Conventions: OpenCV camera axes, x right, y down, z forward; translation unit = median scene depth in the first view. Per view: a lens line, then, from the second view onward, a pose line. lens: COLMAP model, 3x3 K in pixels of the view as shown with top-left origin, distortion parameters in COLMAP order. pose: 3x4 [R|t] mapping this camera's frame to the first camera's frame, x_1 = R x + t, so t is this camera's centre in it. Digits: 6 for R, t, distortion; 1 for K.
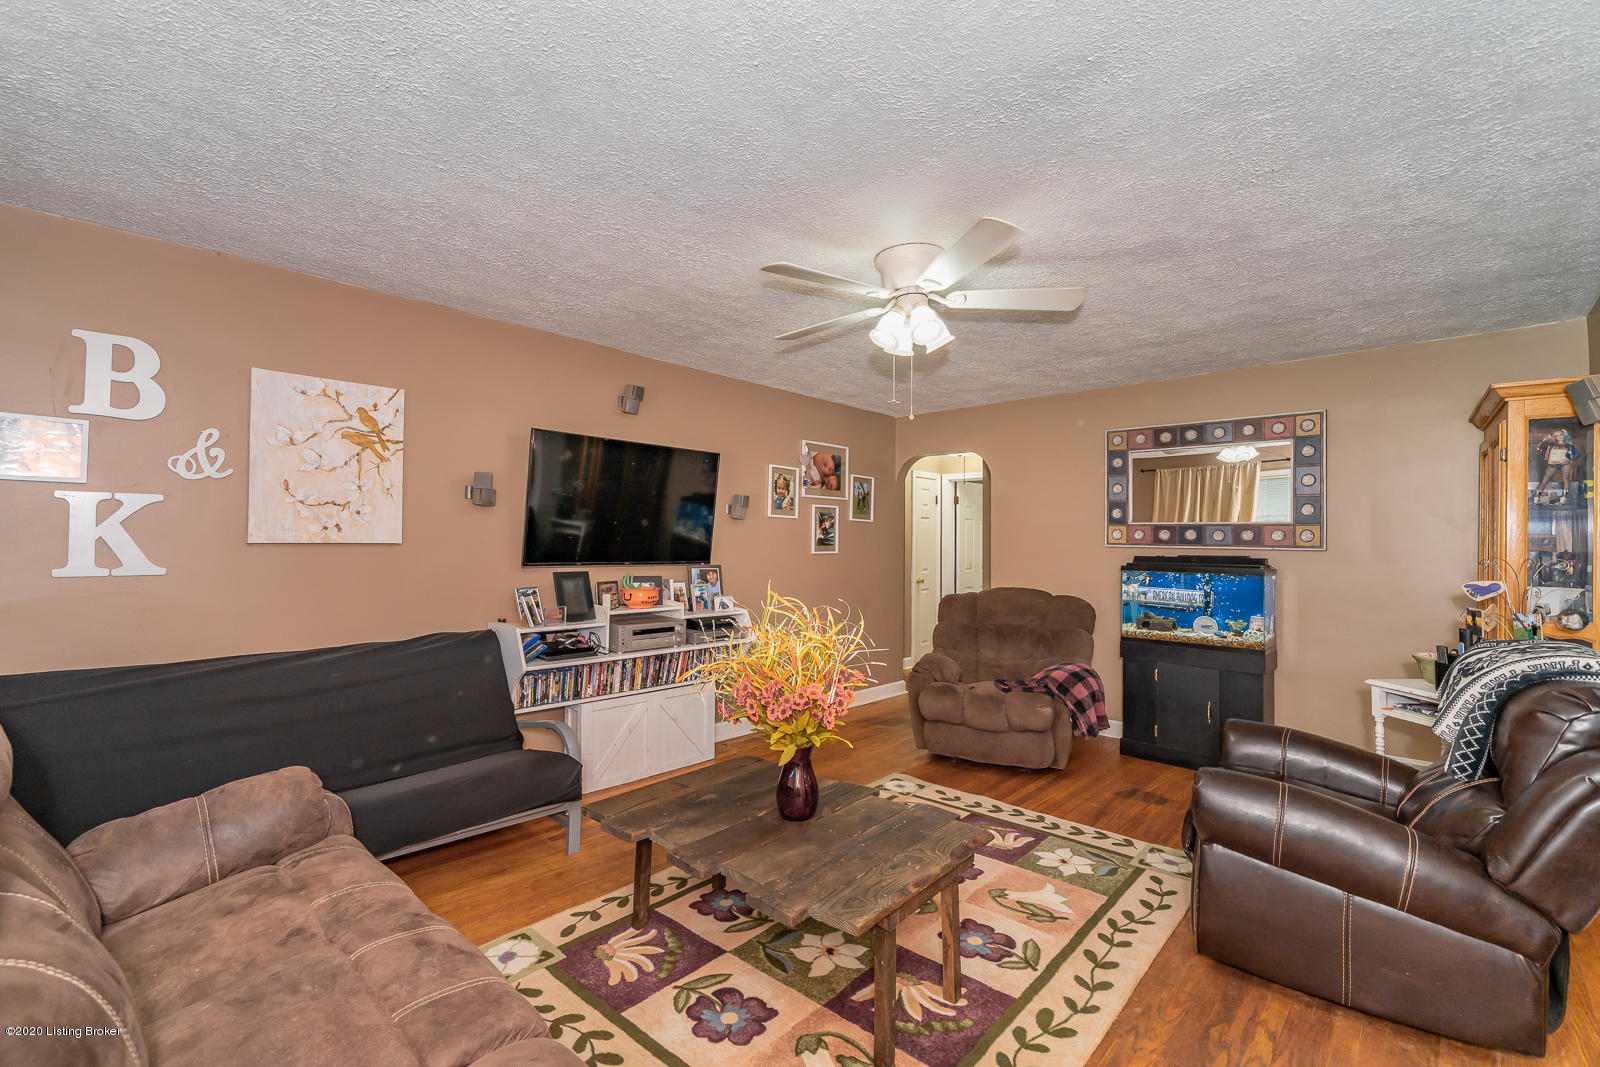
lens RADIAL K [[682.1, 0, 800.4], [0, 682.1, 542.8], [0, 0, 1]] dist [0.000210, -0.000060]
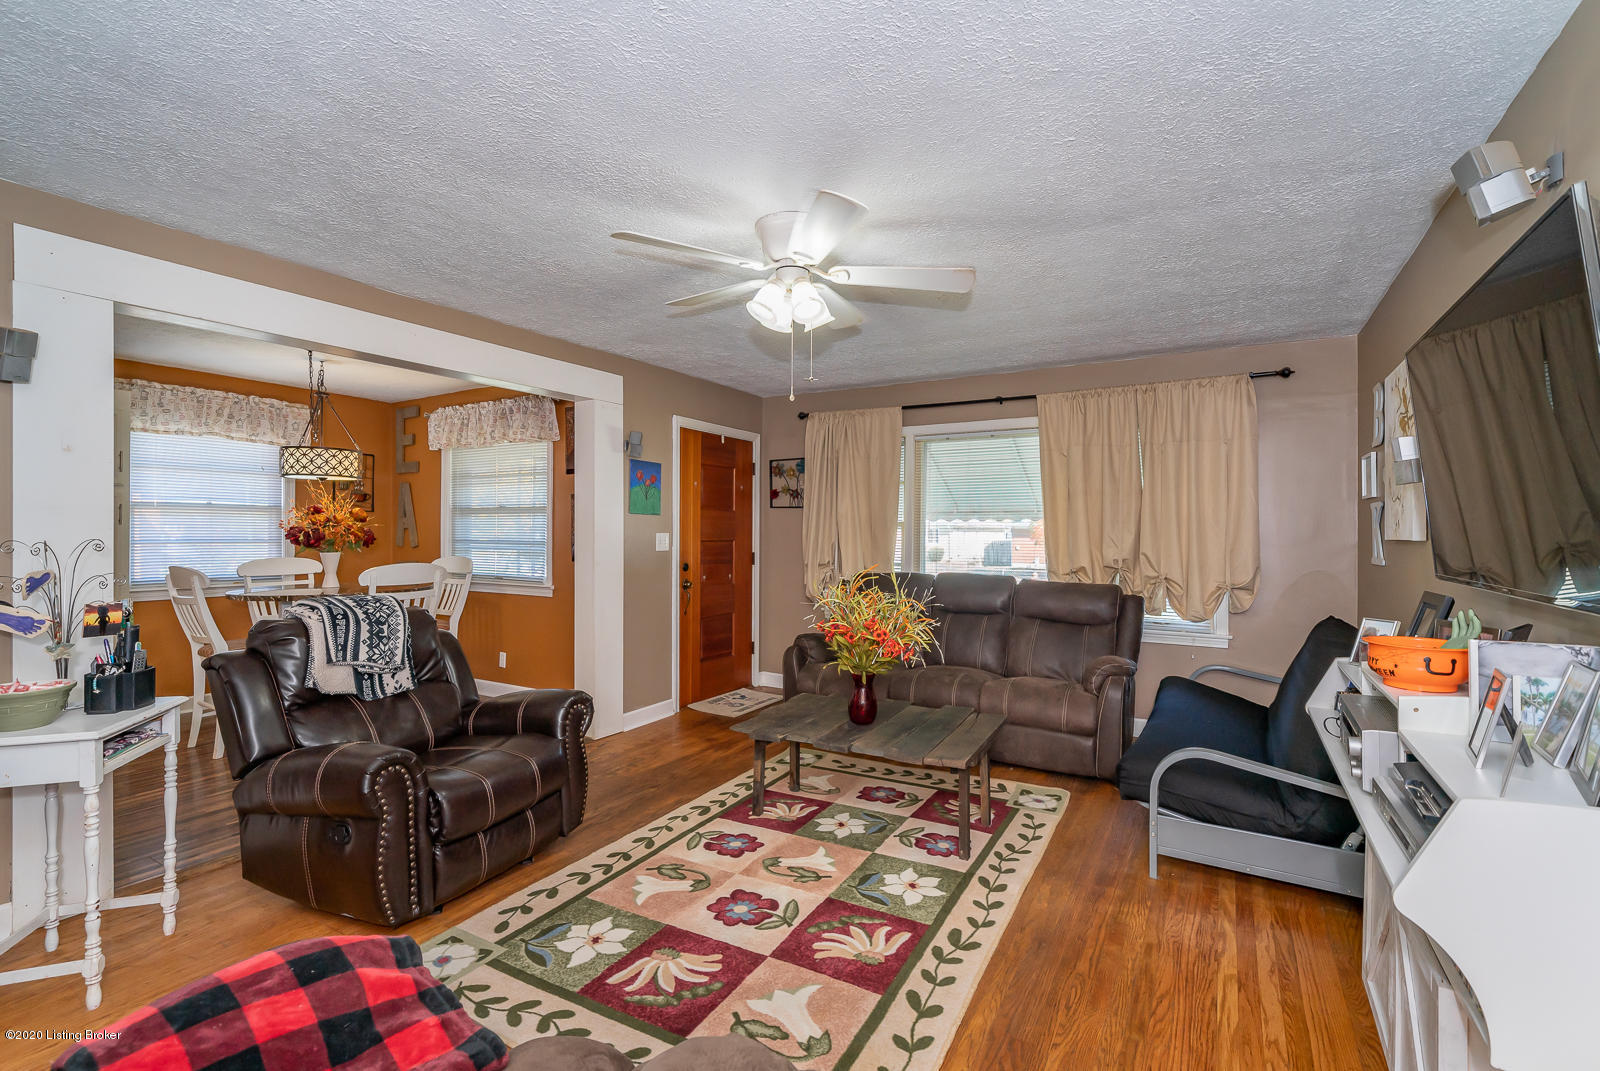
lens RADIAL K [[689.1, 0, 800.0], [0, 689.1, 535.5], [0, 0, 1]] dist [0.000014, 0.000083]
pose [[-0.977741, -0.010204, -0.209567, 0.401866], [-0.009480, 0.999945, -0.004462, 0.013070], [0.209601, -0.002376, -0.977784, 2.221207]]
